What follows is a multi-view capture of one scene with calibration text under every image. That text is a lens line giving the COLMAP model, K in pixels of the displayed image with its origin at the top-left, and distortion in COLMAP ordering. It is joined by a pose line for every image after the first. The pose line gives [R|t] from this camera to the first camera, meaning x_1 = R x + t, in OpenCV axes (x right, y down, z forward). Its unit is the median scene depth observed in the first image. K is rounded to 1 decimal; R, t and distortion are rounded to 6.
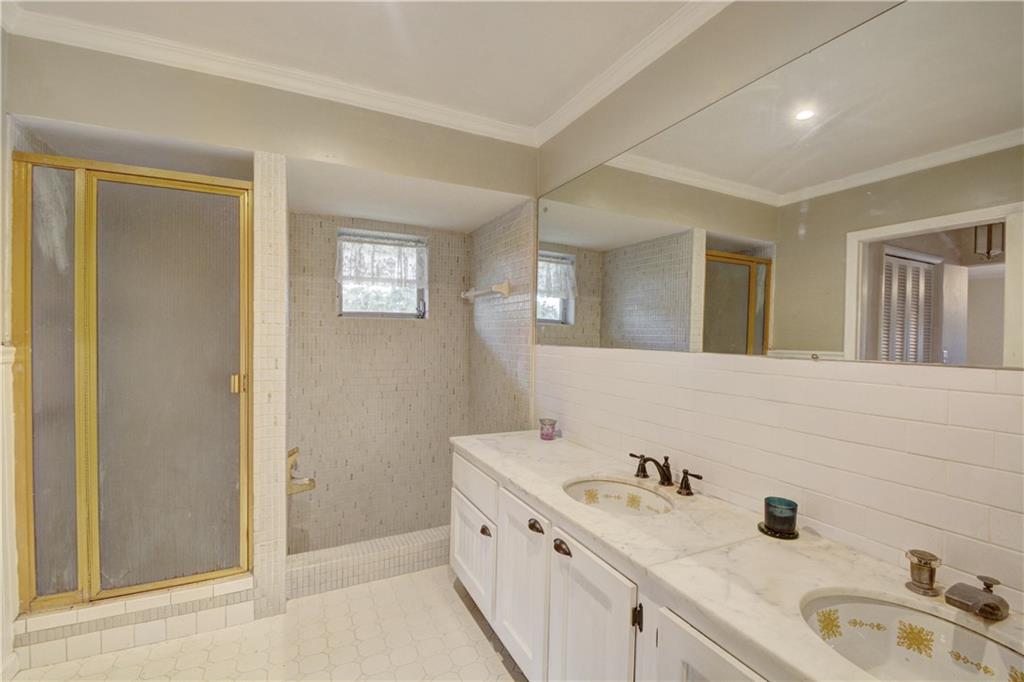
lens RADIAL K [[451.6, 0, 507.4], [0, 451.6, 344.6], [0, 0, 1]] dist [0.000344, -0.000370]
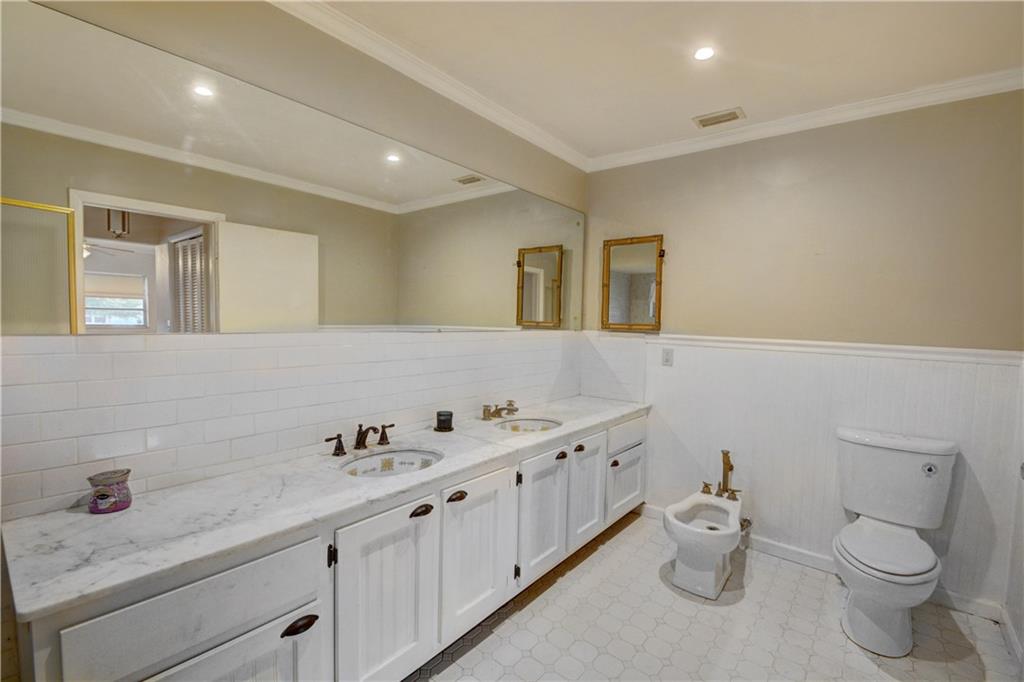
lens RADIAL K [[451.6, 0, 508.1], [0, 451.6, 339.6], [0, 0, 1]] dist [0.000344, -0.000370]
pose [[-0.406923, -0.069306, 0.910830, -0.969408], [-0.007597, 0.997340, 0.072494, -0.063347], [-0.913431, 0.022580, -0.406367, 1.293604]]
